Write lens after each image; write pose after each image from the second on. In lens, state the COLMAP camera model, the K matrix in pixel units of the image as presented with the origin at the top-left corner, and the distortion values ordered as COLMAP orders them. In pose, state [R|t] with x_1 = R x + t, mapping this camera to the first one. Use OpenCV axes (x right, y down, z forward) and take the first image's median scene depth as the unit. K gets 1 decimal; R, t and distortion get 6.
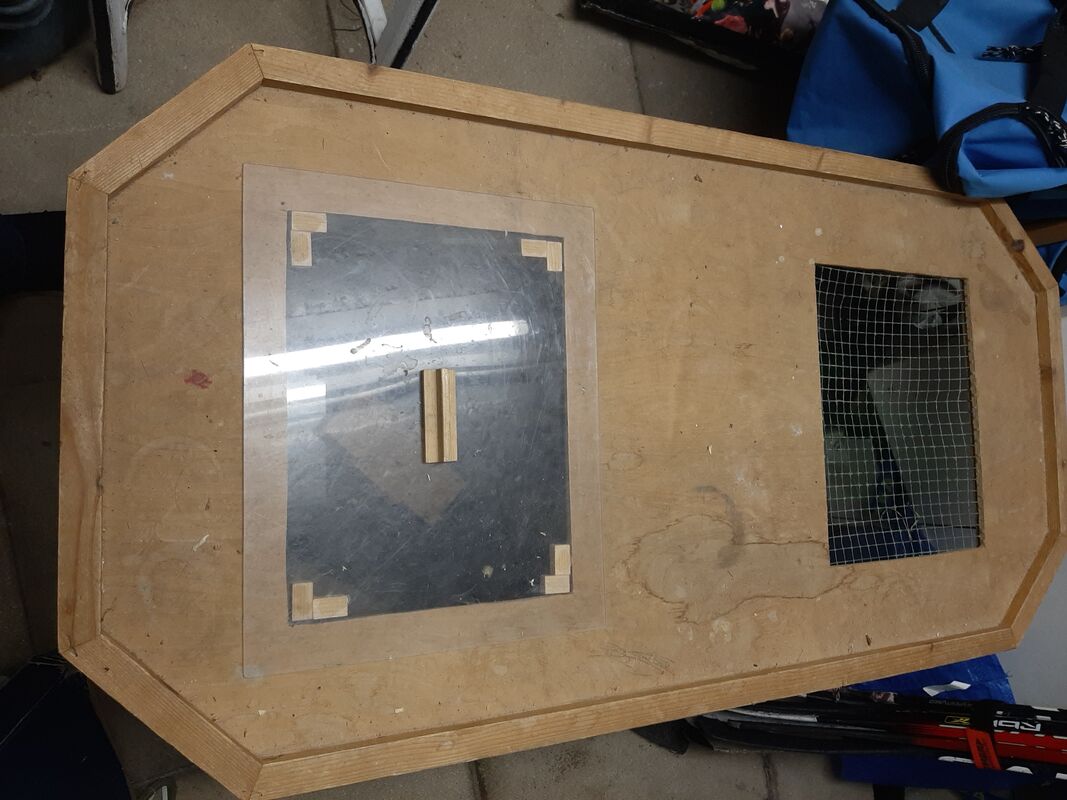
lens RADIAL K [[861.1, 0, 533.5], [0, 861.1, 400.0], [0, 0, 1]] dist [0.081320, -0.168437]
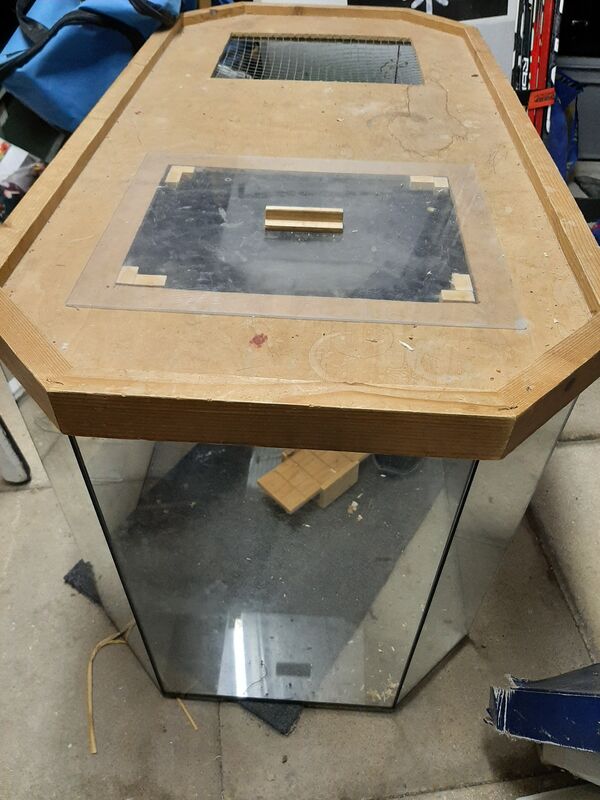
lens RADIAL K [[645.6, 0, 300.0], [0, 645.6, 400.0], [0, 0, 1]] dist [0.081320, -0.168437]
pose [[0.080908, -0.935308, 0.344461, -0.554007], [0.995219, 0.094777, 0.023584, 0.012426], [-0.054705, 0.340906, 0.938504, 0.194401]]
